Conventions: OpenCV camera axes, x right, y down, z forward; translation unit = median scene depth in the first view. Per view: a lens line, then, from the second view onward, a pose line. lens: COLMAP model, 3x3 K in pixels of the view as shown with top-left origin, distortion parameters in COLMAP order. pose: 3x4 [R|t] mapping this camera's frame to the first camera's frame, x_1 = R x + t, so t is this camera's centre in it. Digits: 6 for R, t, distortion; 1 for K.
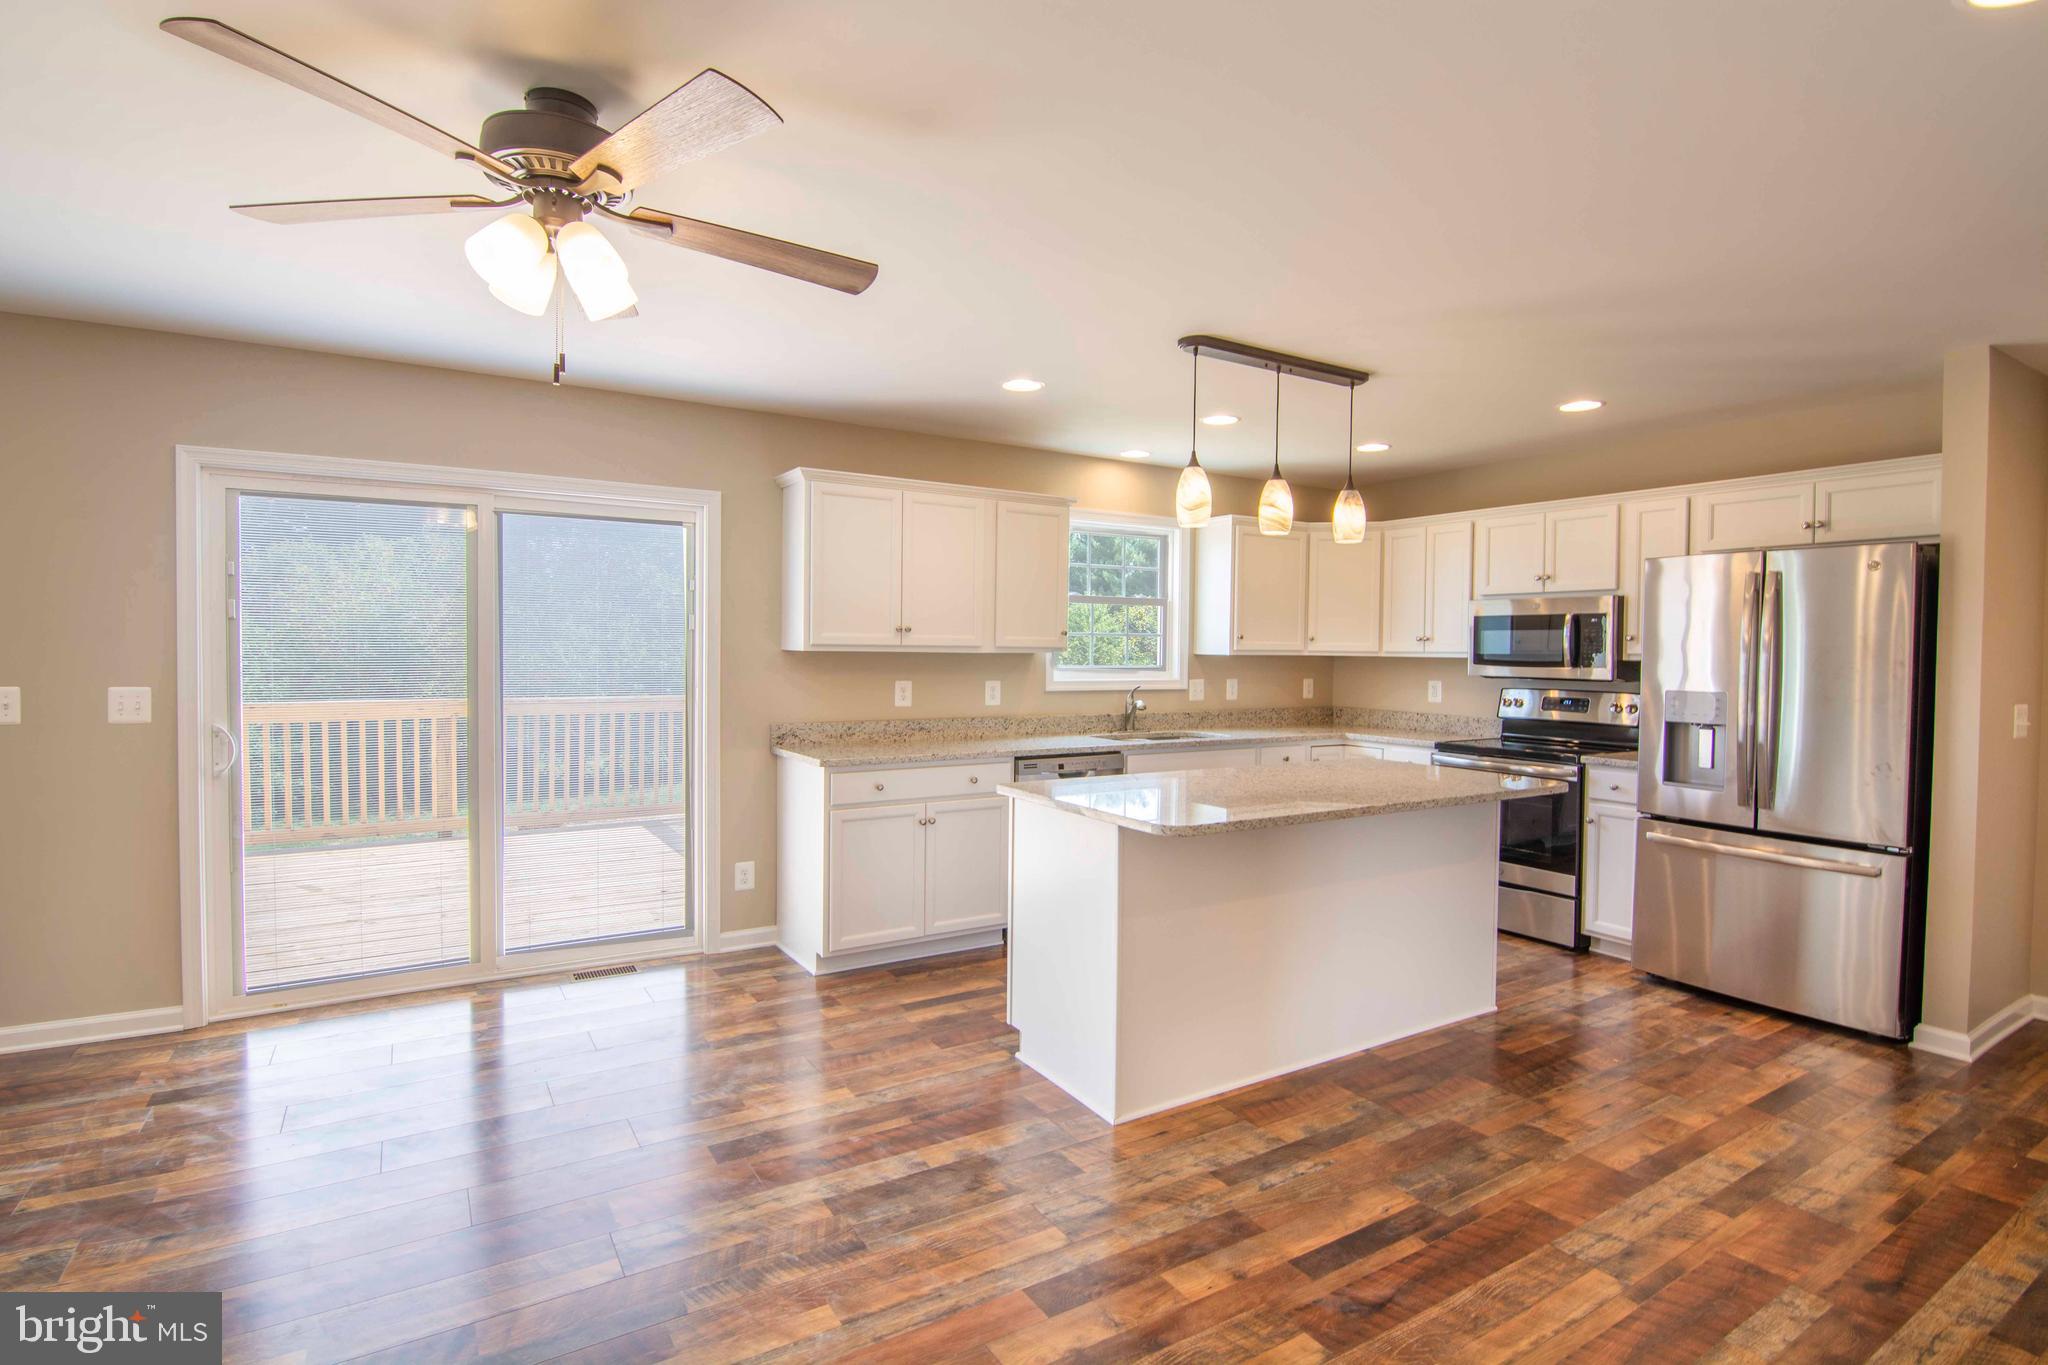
lens RADIAL K [[995.9, 0, 1020.3], [0, 995.9, 670.7], [0, 0, 1]] dist [-0.004559, -0.011523]
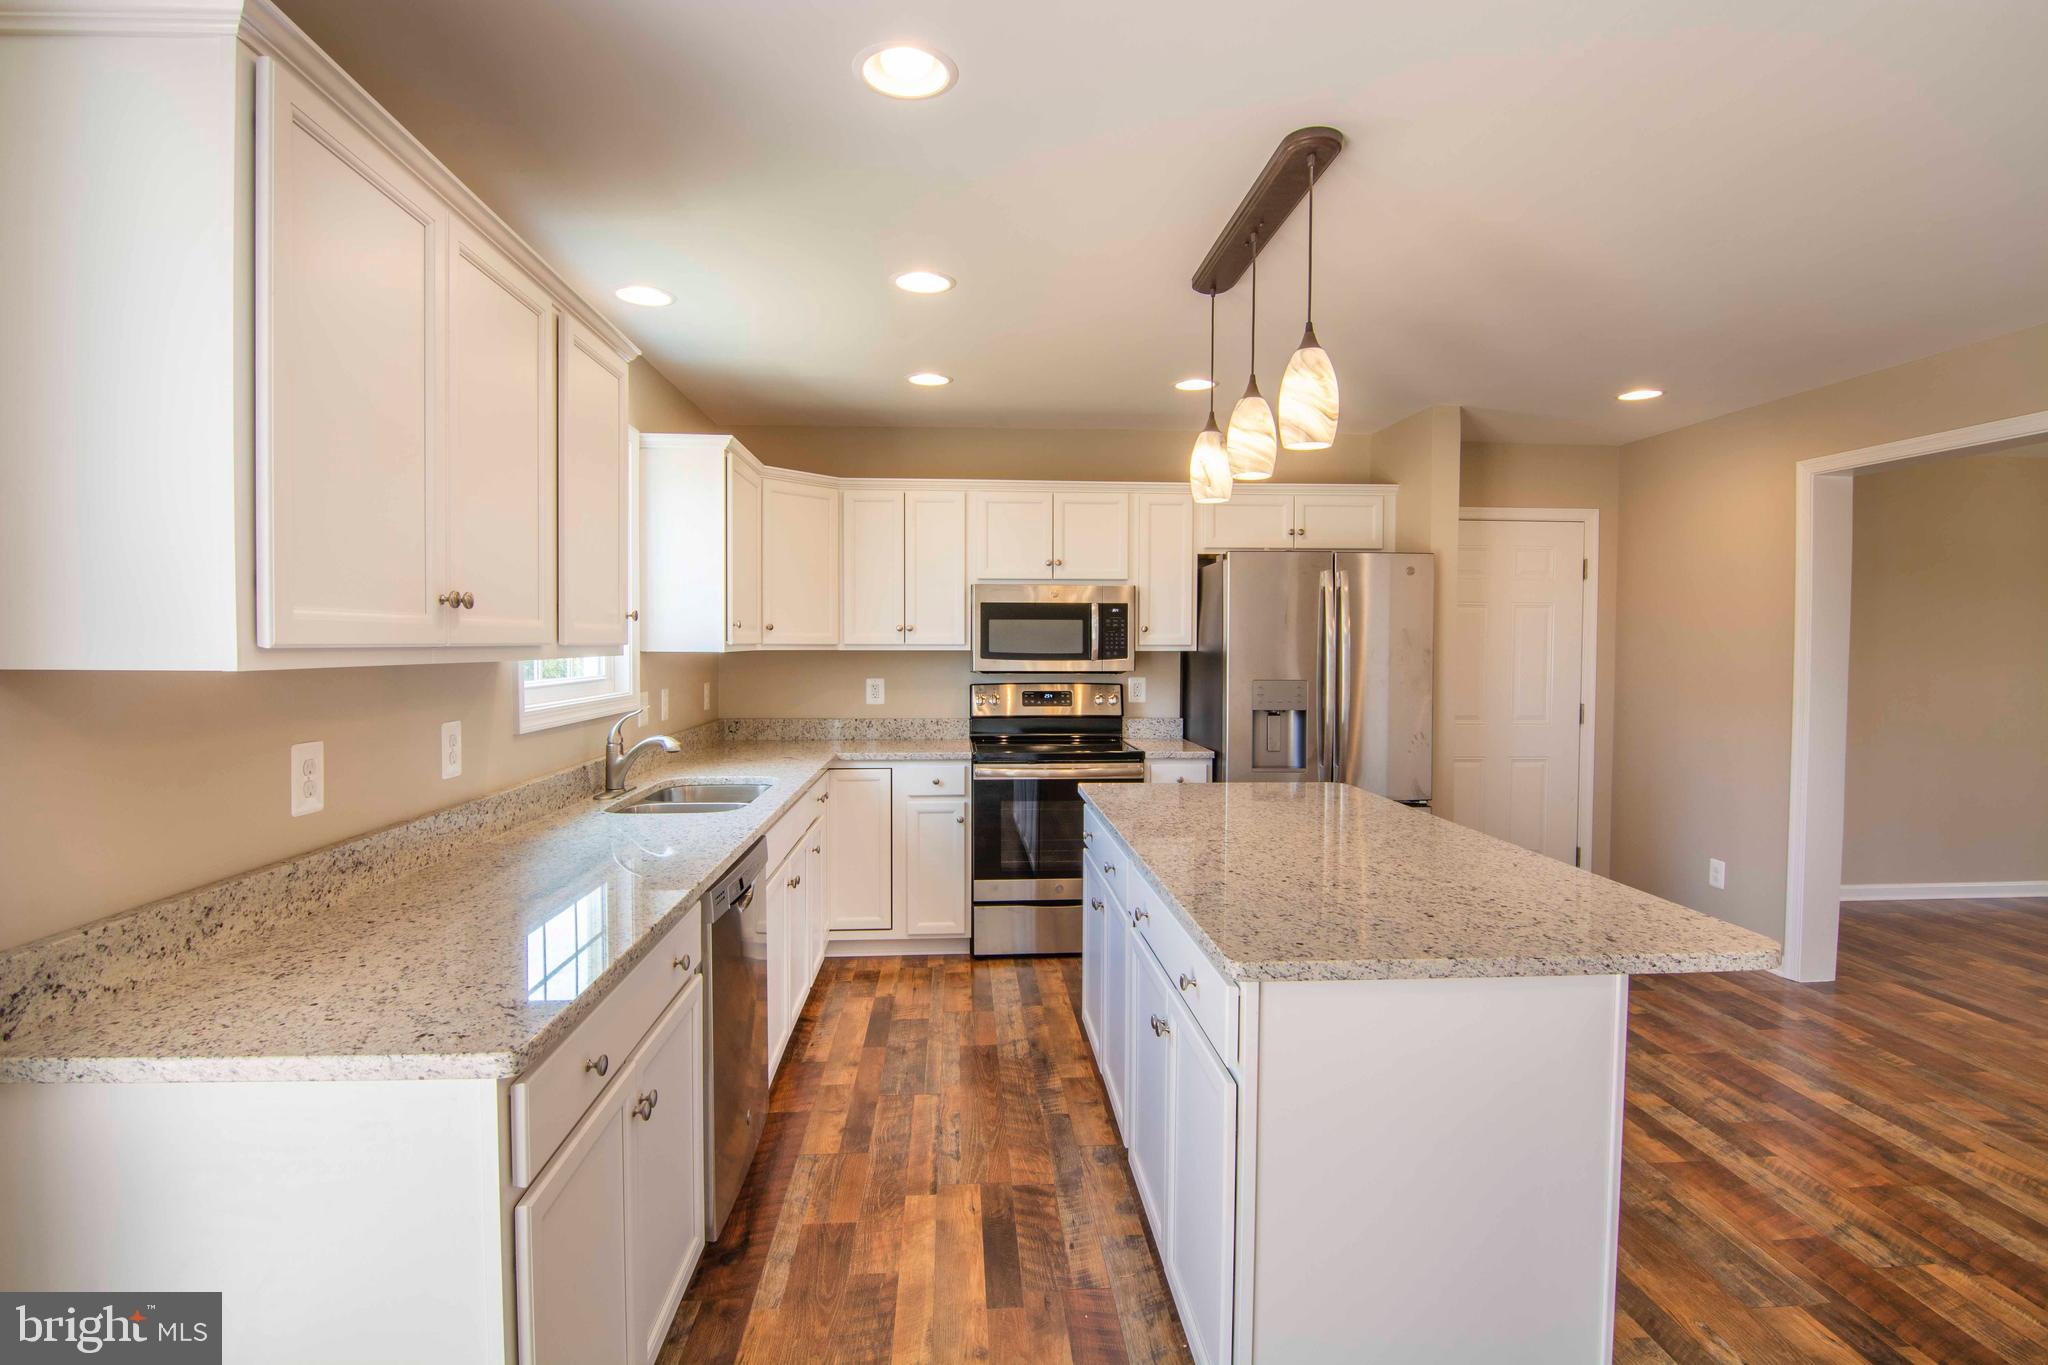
lens RADIAL K [[995.9, 0, 1020.3], [0, 995.9, 670.7], [0, 0, 1]] dist [-0.004559, -0.011523]
pose [[0.466899, -0.034829, 0.883624, -0.364807], [0.022352, 0.999370, 0.027581, -0.023381], [-0.884028, 0.006873, 0.467383, 0.705226]]
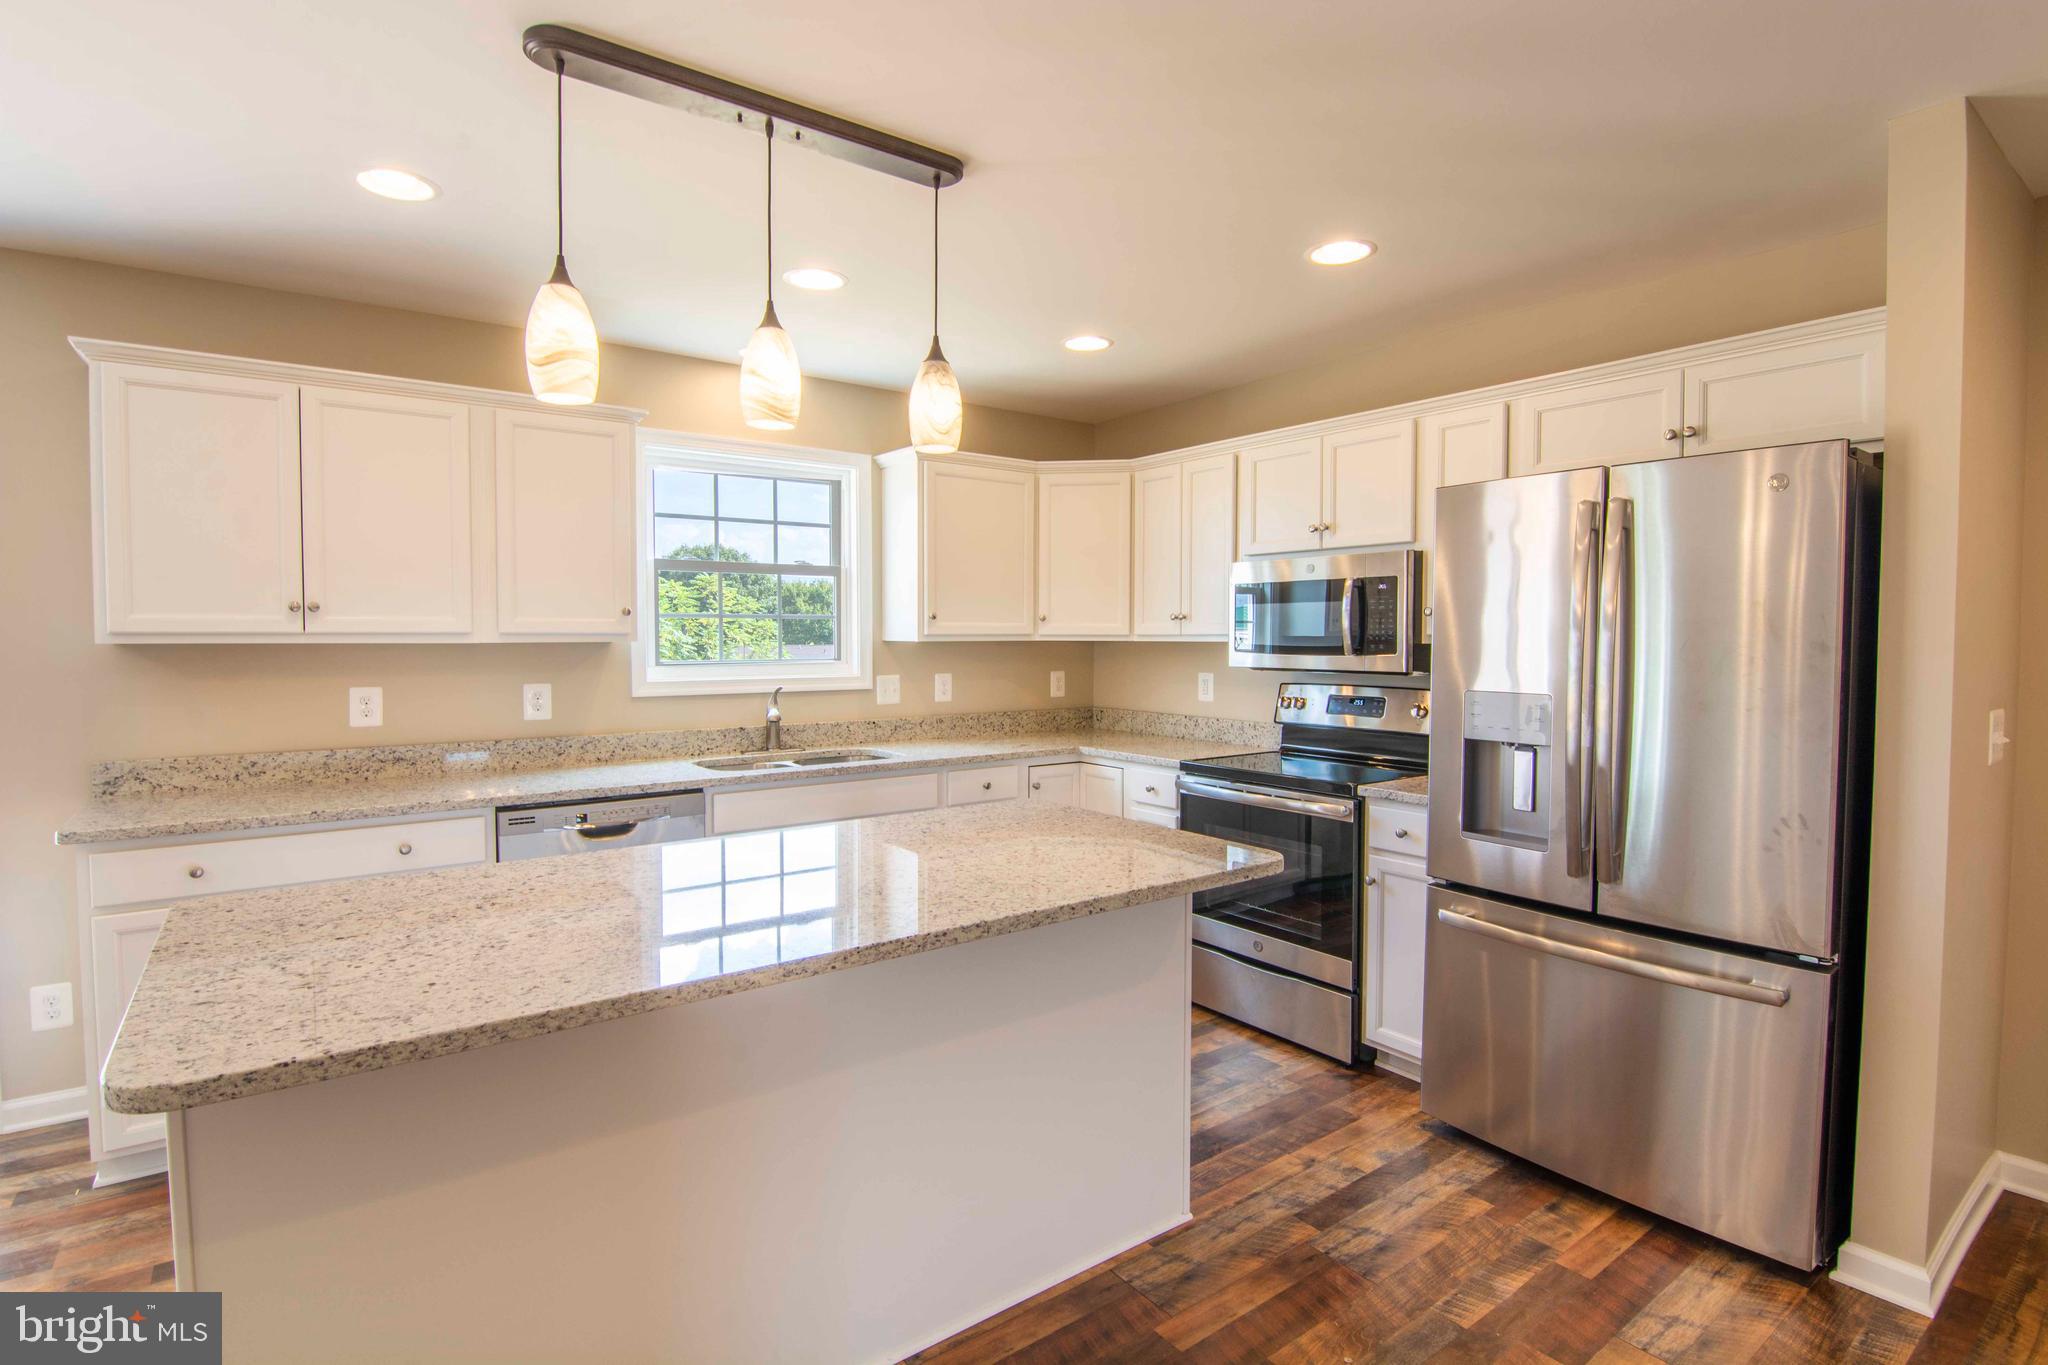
lens RADIAL K [[995.9, 0, 1020.3], [0, 995.9, 670.7], [0, 0, 1]] dist [-0.004559, -0.011523]
pose [[0.996121, -0.013155, 0.087003, 0.295982], [0.011928, 0.999822, 0.014601, -0.005847], [-0.087179, -0.013507, 0.996101, 0.367618]]
